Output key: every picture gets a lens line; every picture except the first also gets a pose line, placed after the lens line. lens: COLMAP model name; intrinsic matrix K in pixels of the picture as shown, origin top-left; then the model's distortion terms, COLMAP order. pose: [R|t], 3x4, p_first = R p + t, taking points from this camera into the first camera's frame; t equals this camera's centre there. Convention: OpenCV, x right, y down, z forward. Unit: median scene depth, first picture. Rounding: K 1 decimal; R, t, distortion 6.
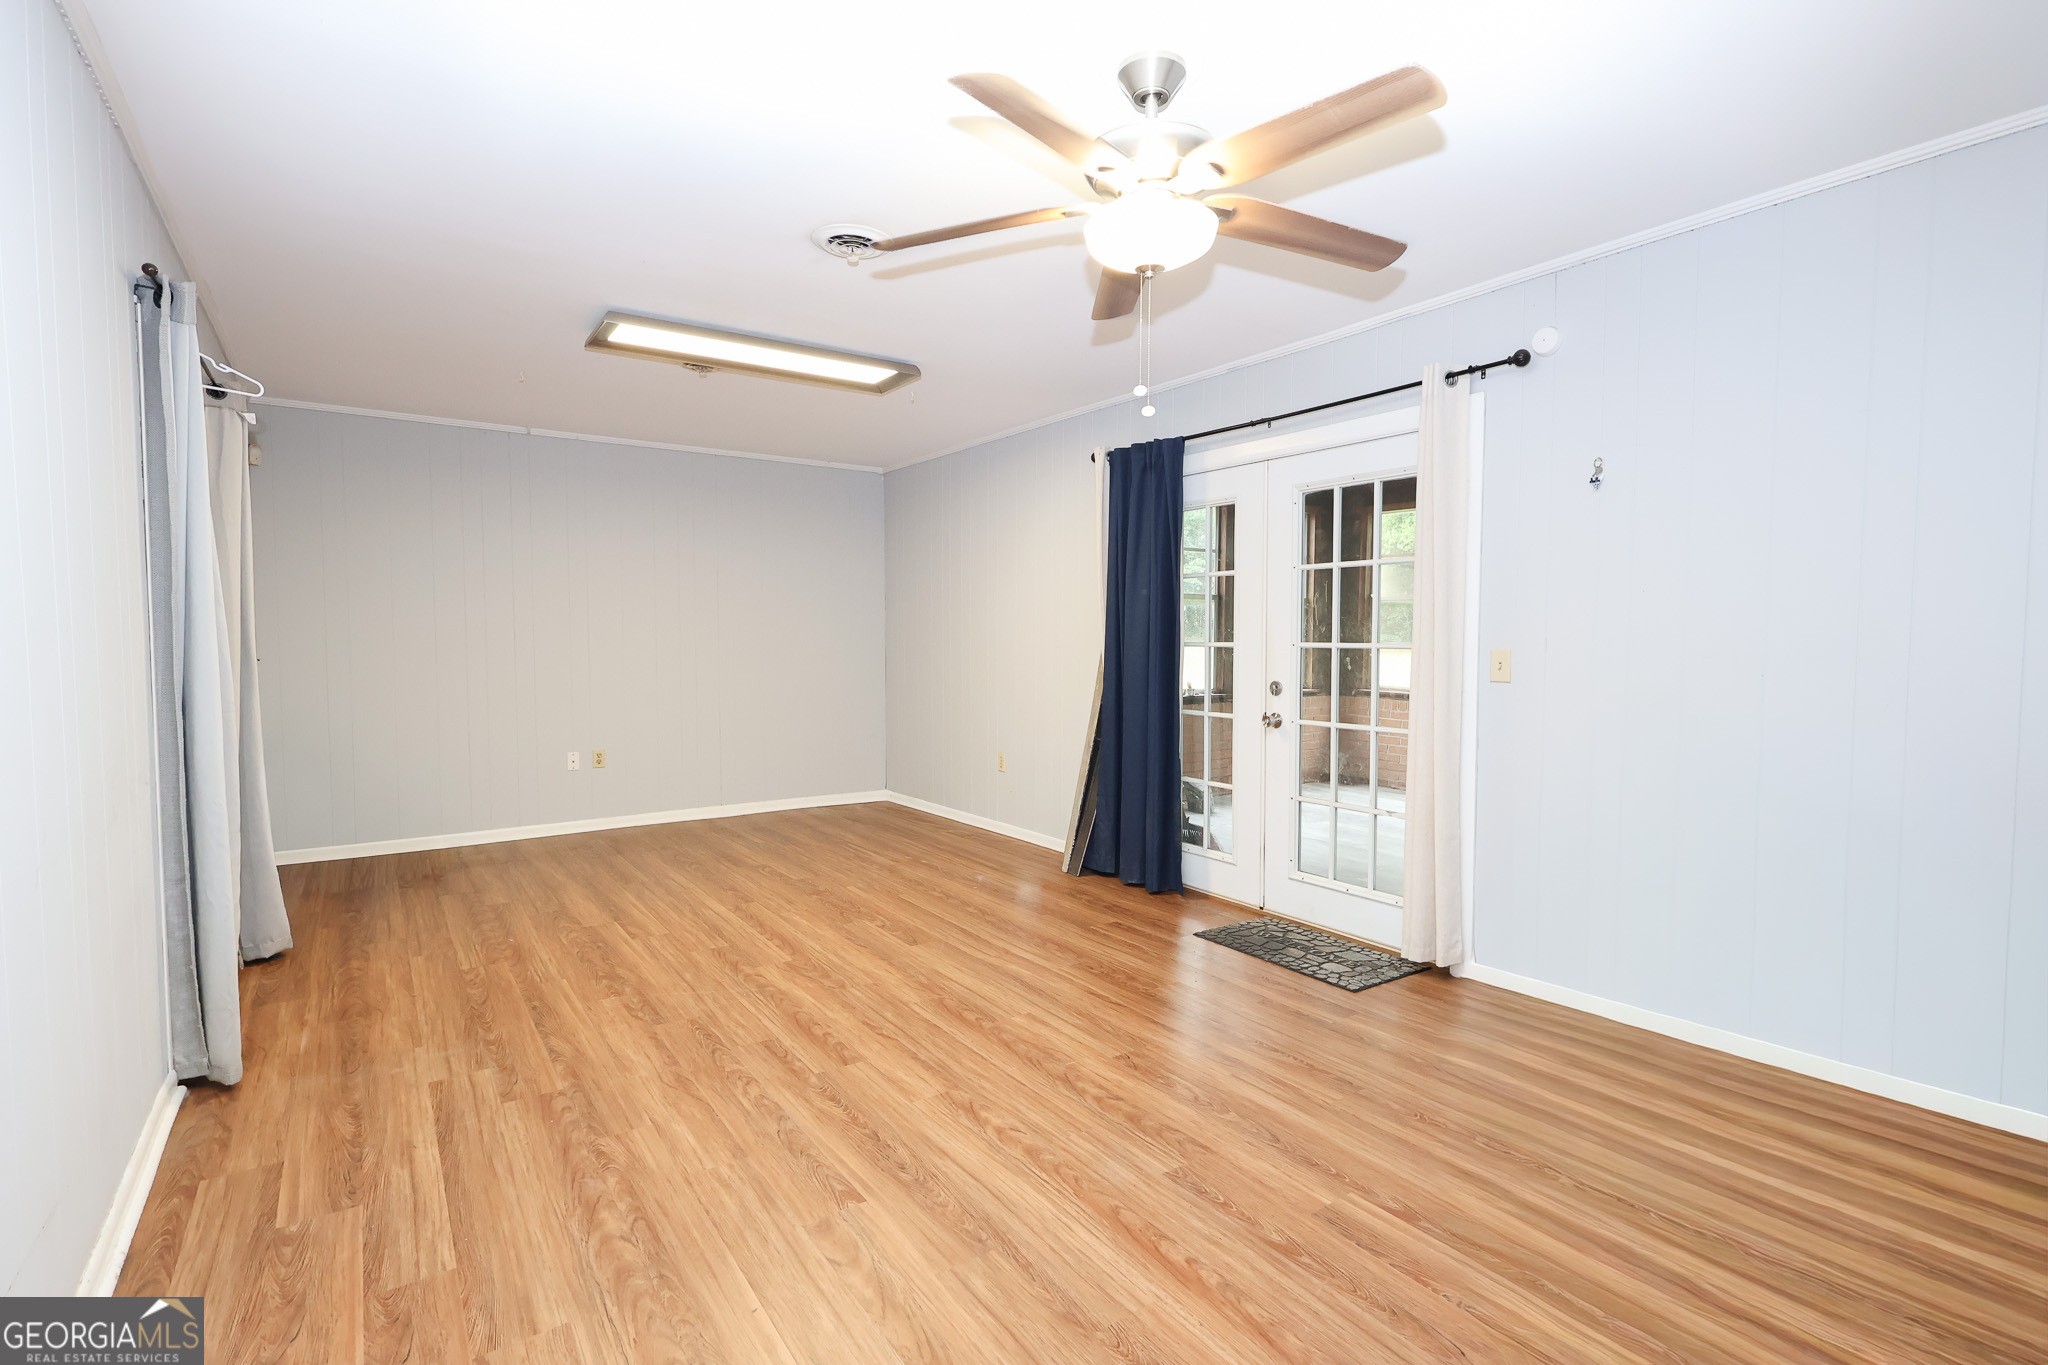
lens RADIAL K [[938.9, 0, 1024.9], [0, 938.9, 673.1], [0, 0, 1]] dist [-0.001690, 0.001412]
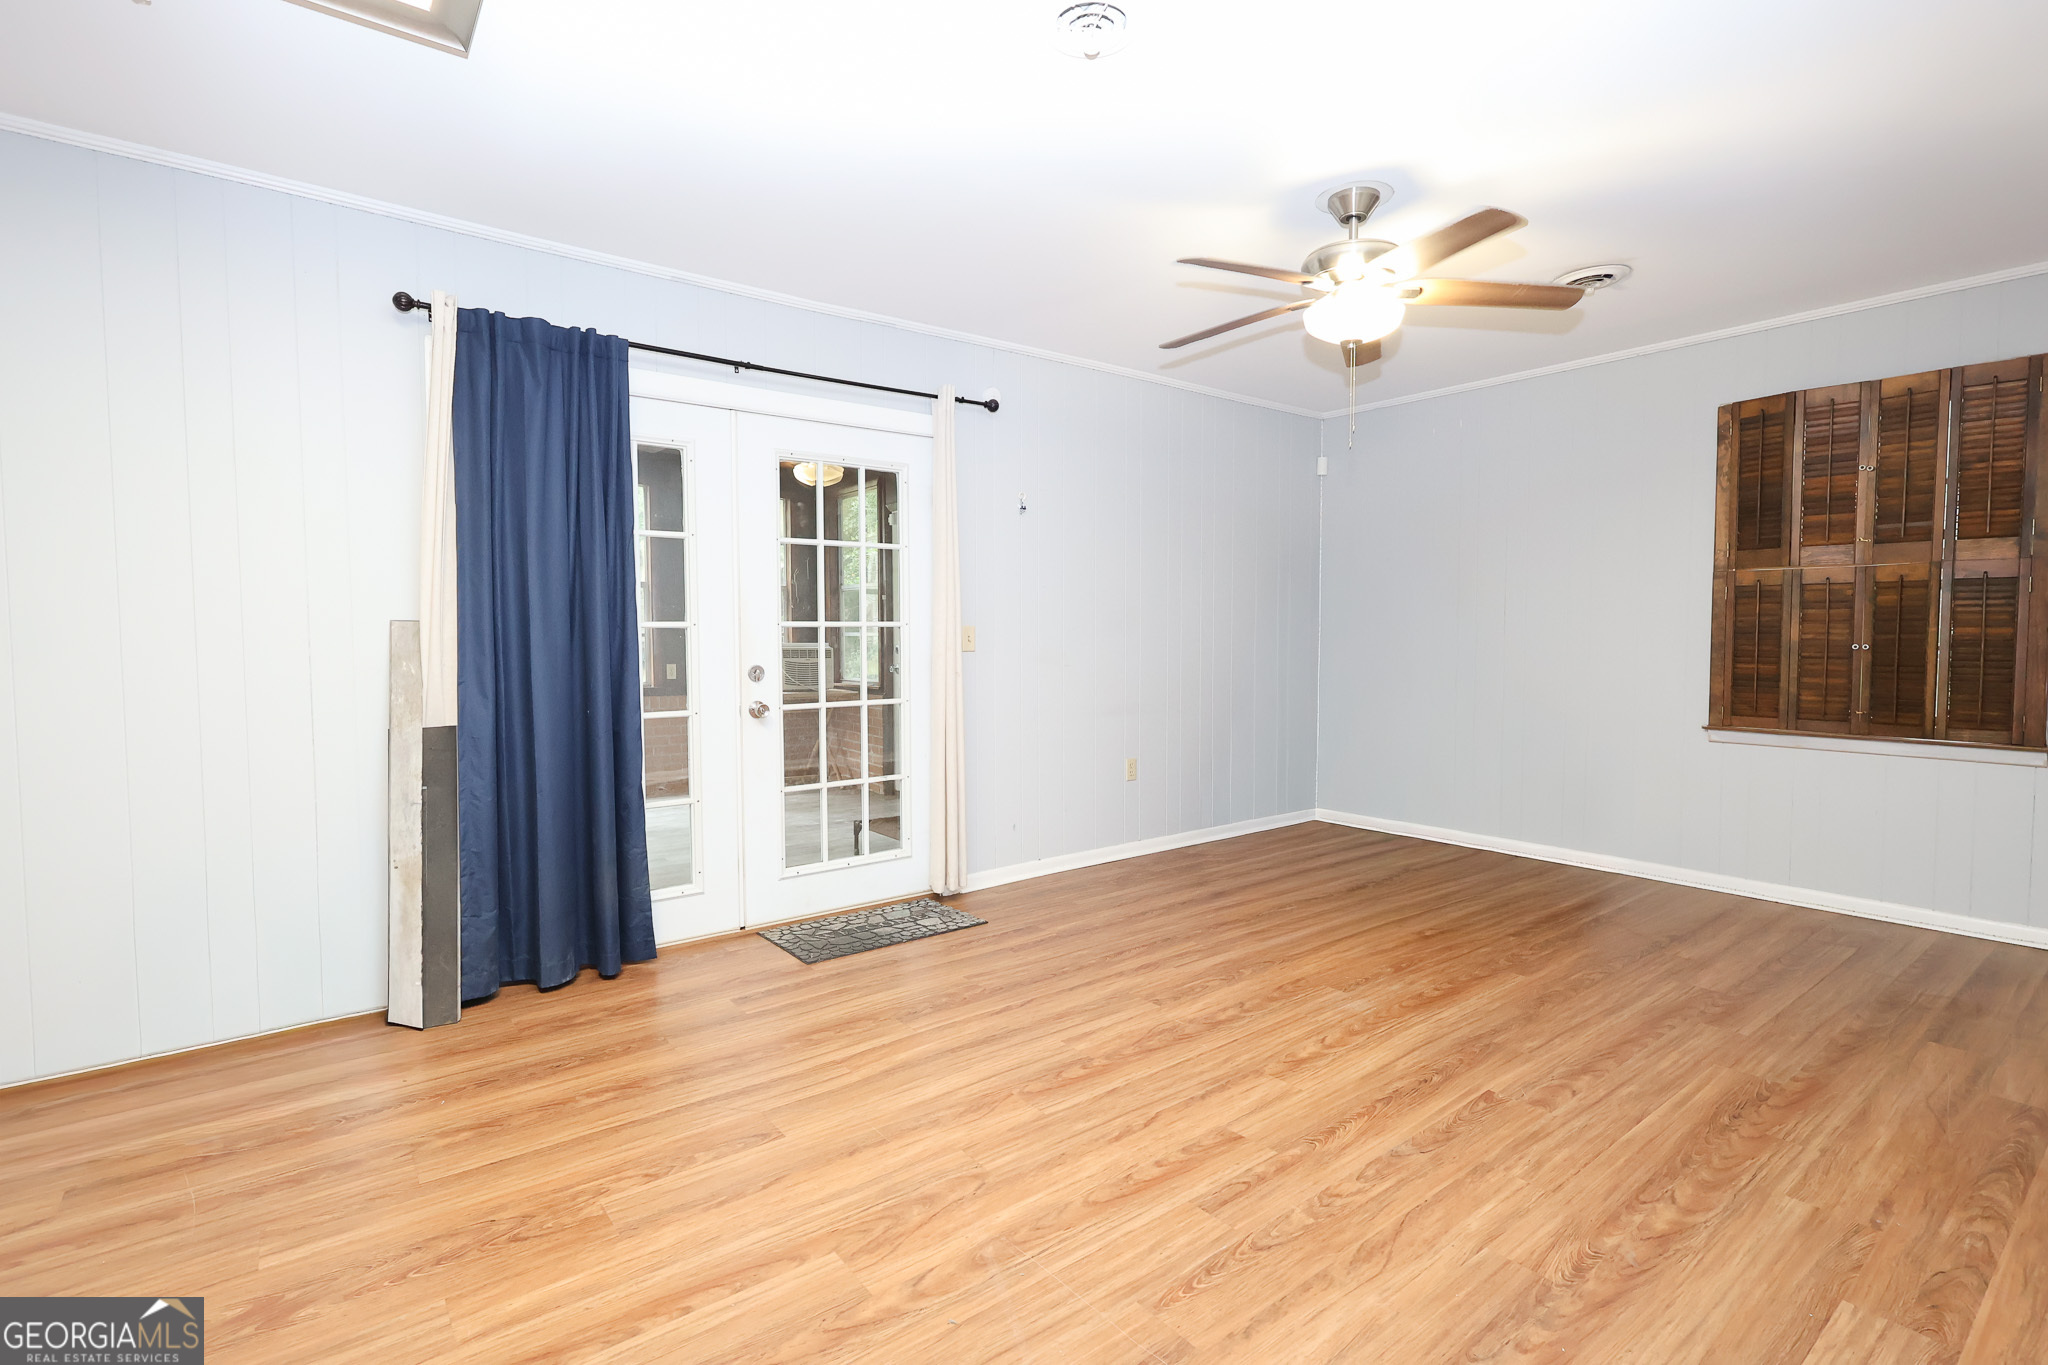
lens RADIAL K [[938.9, 0, 1024.6], [0, 938.9, 686.8], [0, 0, 1]] dist [-0.001690, 0.001412]
pose [[-0.031478, -0.063109, 0.997510, -0.787171], [0.042099, 0.997035, 0.064407, -0.022834], [-0.998617, 0.044022, -0.028728, 0.973956]]
